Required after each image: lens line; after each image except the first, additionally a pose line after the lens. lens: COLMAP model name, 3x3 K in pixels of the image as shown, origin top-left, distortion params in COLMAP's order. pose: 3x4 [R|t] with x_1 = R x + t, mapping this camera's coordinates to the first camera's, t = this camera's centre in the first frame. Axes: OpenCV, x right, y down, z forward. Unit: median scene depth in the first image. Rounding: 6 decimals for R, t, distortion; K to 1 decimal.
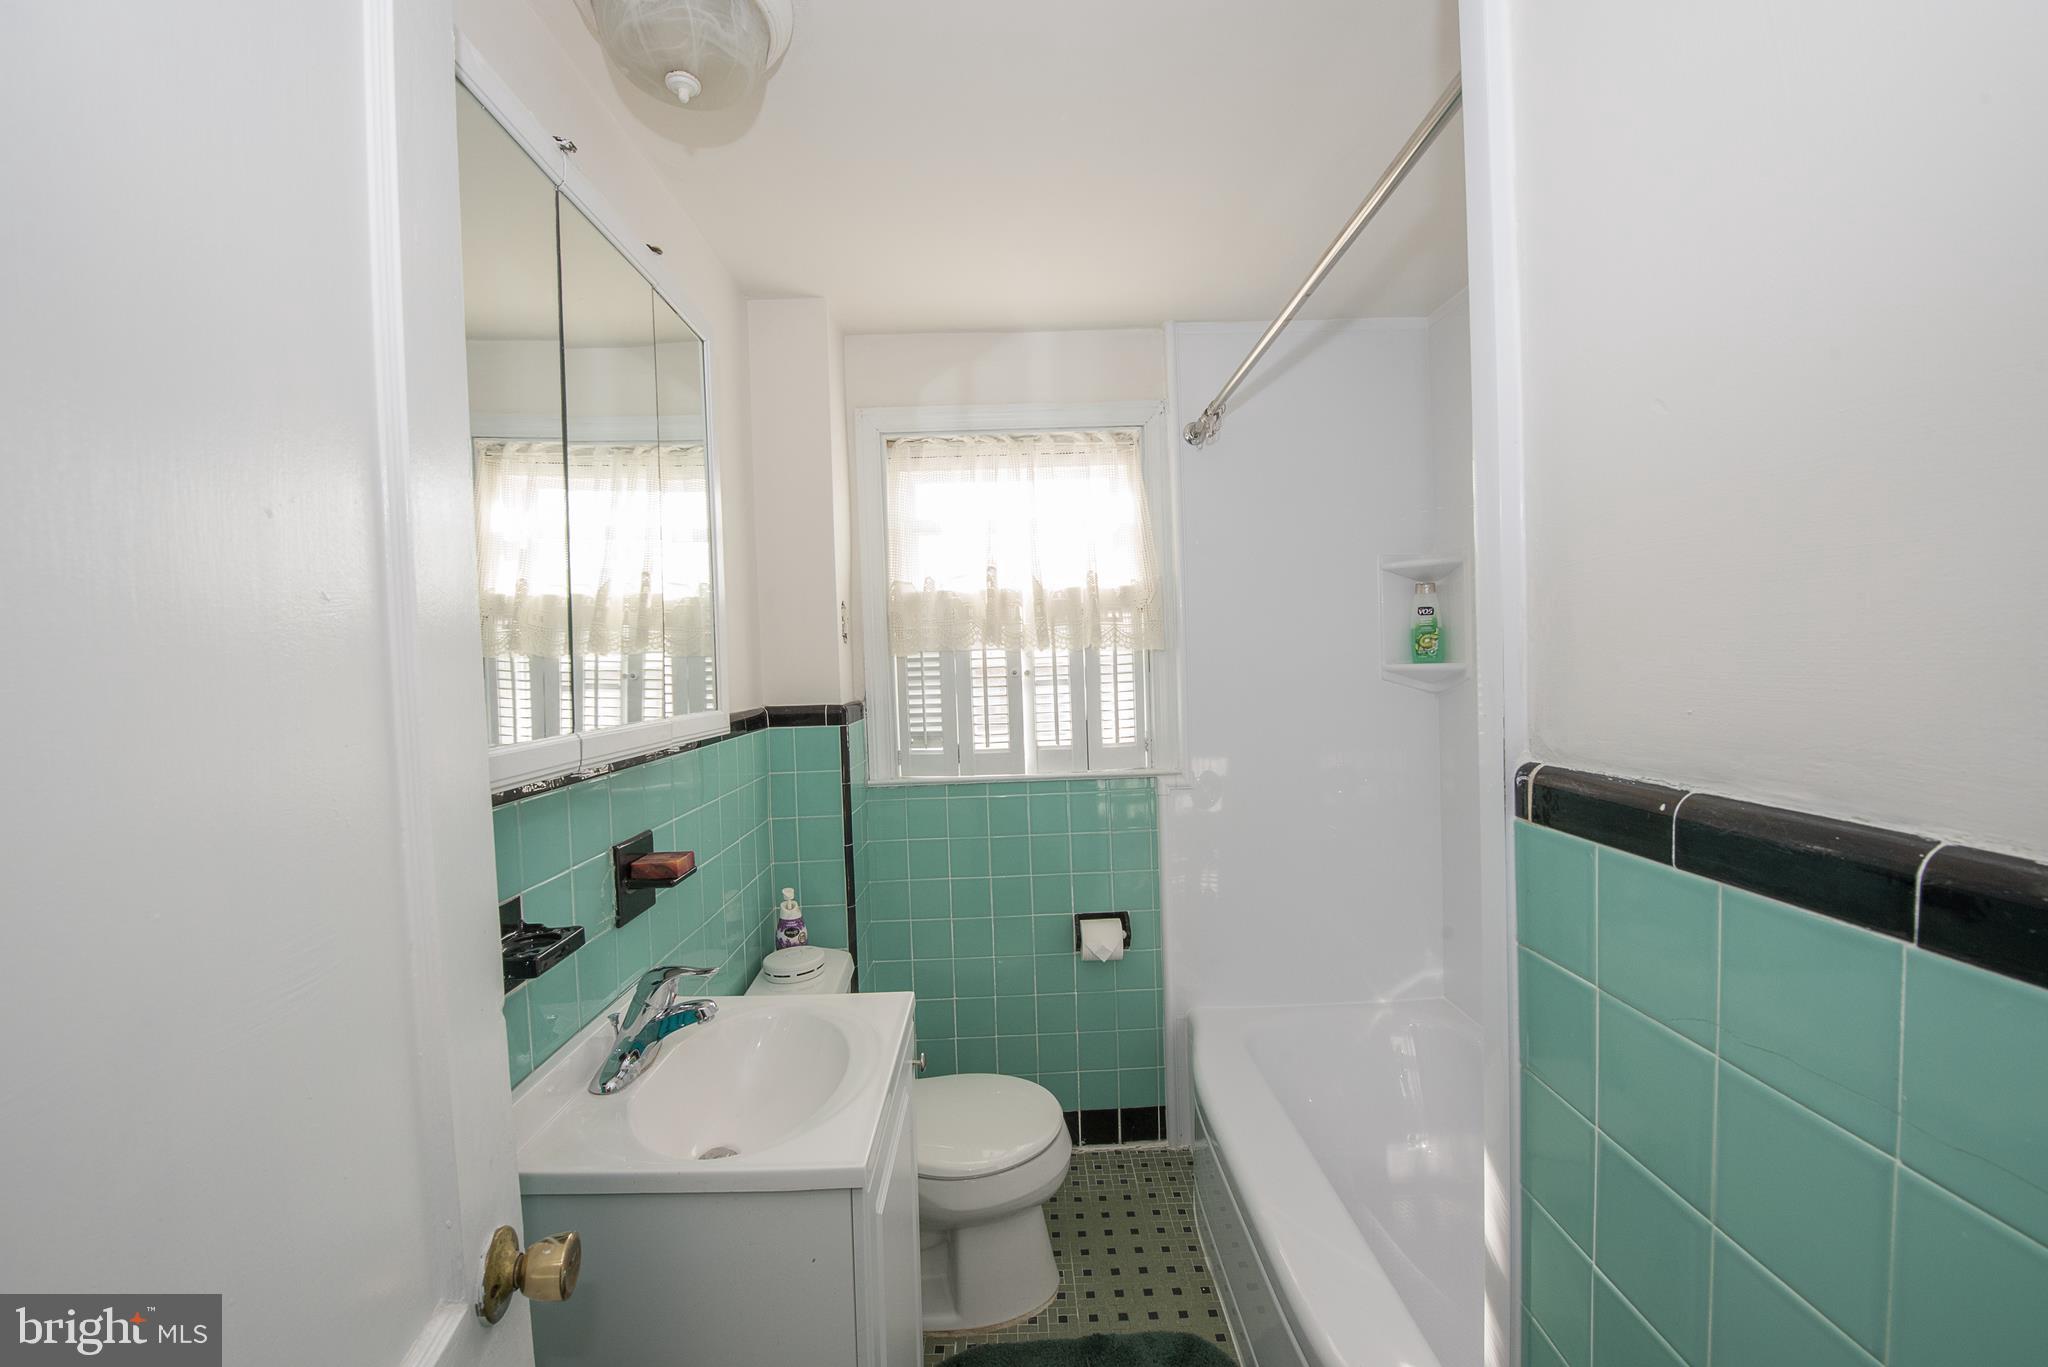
lens RADIAL K [[812.1, 0, 1028.9], [0, 812.1, 684.7], [0, 0, 1]] dist [-0.016863, -0.001418]
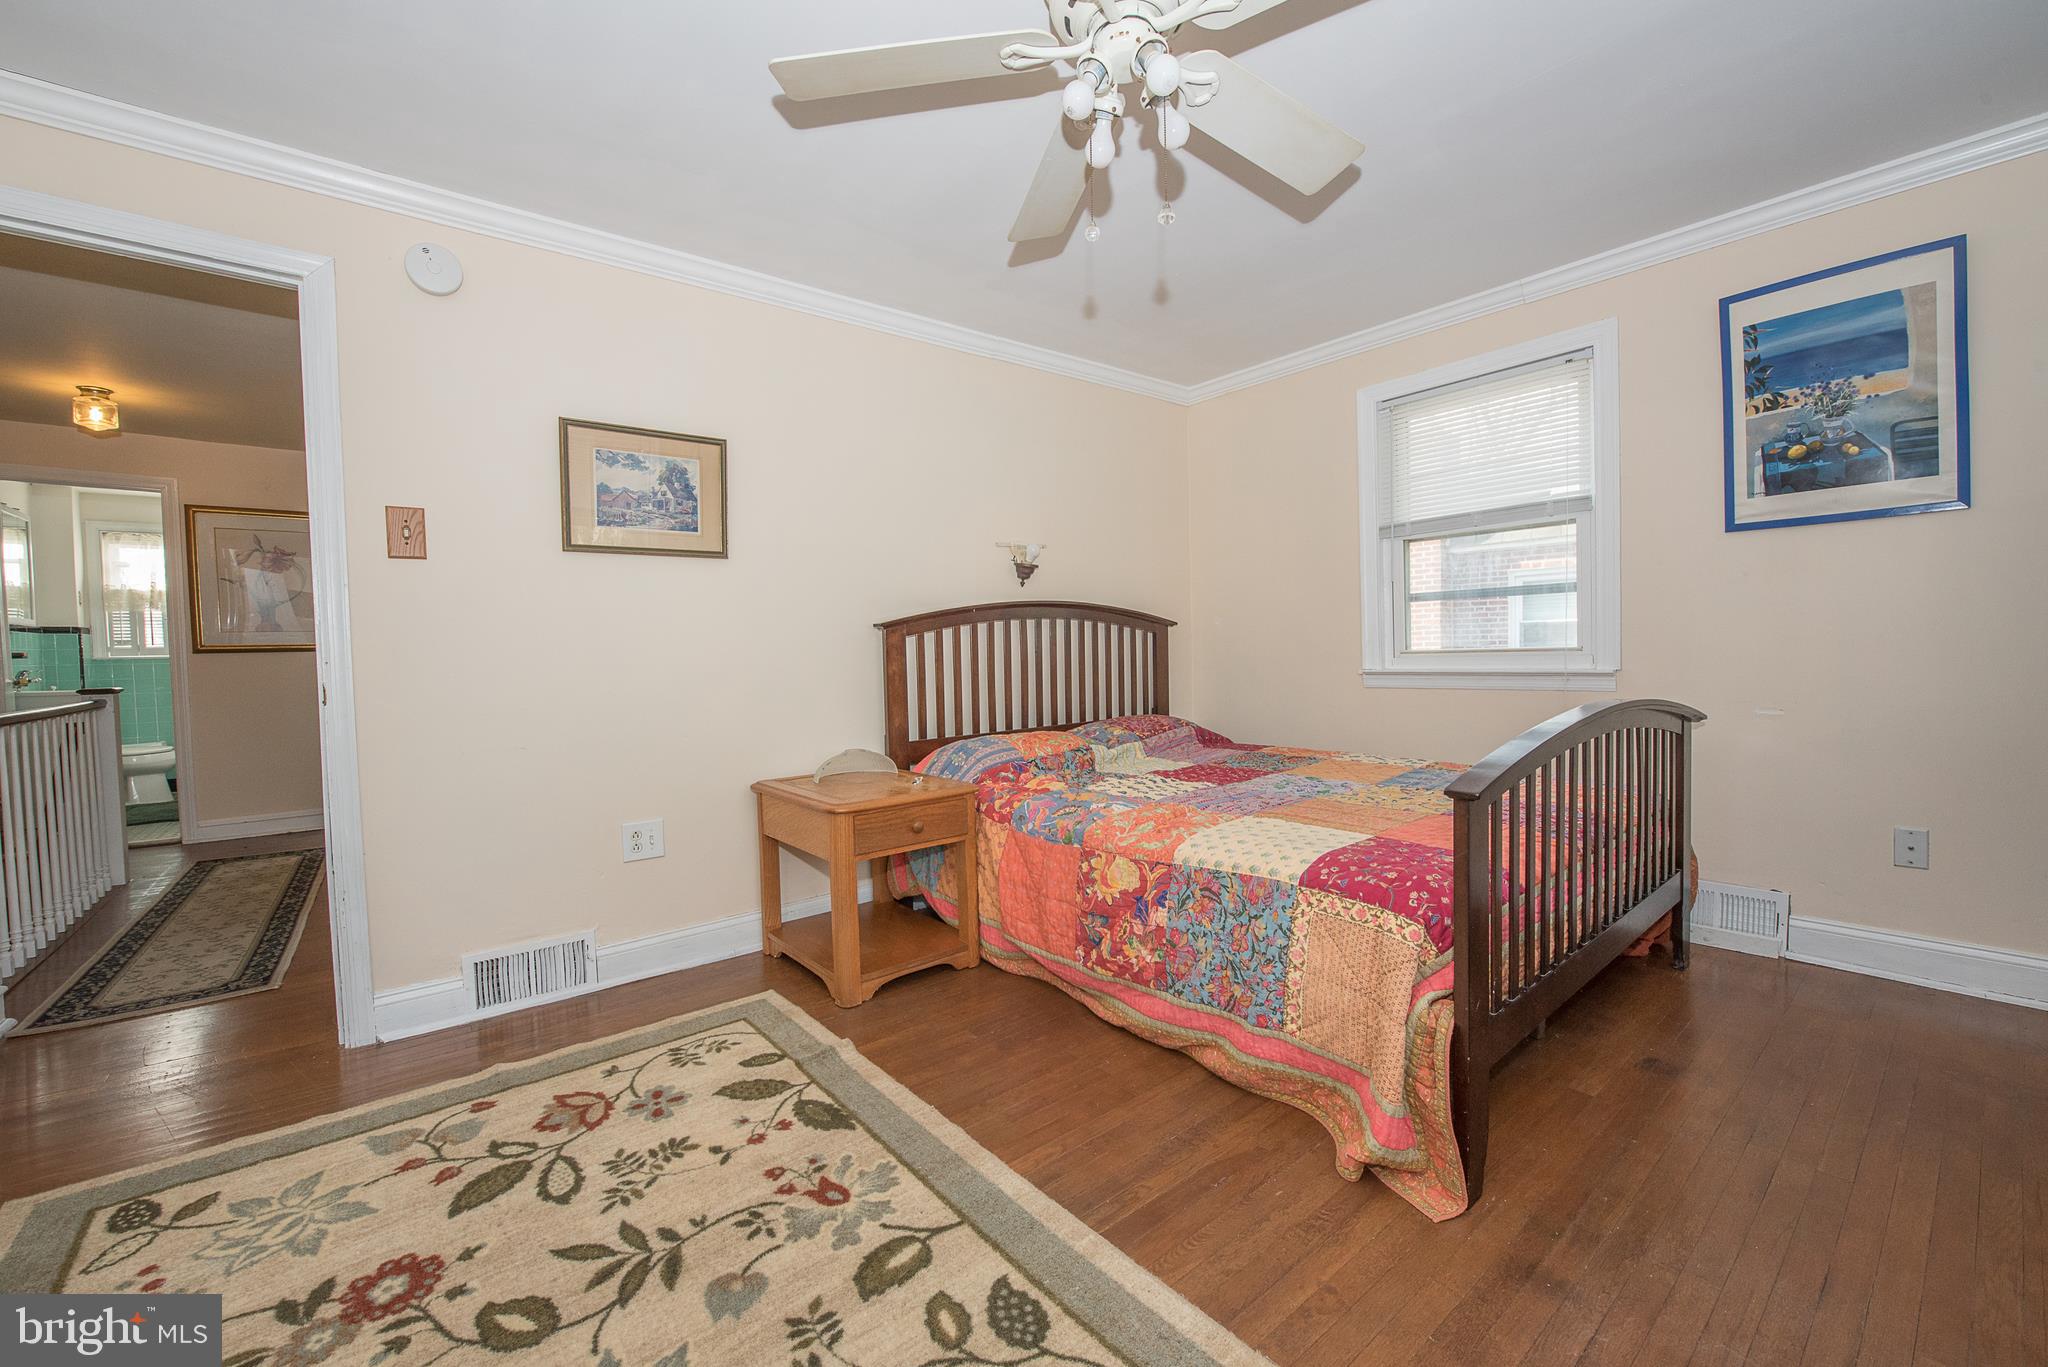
lens RADIAL K [[812.1, 0, 1015.2], [0, 812.1, 682.9], [0, 0, 1]] dist [-0.016863, -0.001418]
pose [[0.786162, -0.007795, 0.617971, 0.599110], [0.014940, 0.999868, -0.006394, 0.270166], [-0.617840, 0.014259, 0.786175, -3.020113]]
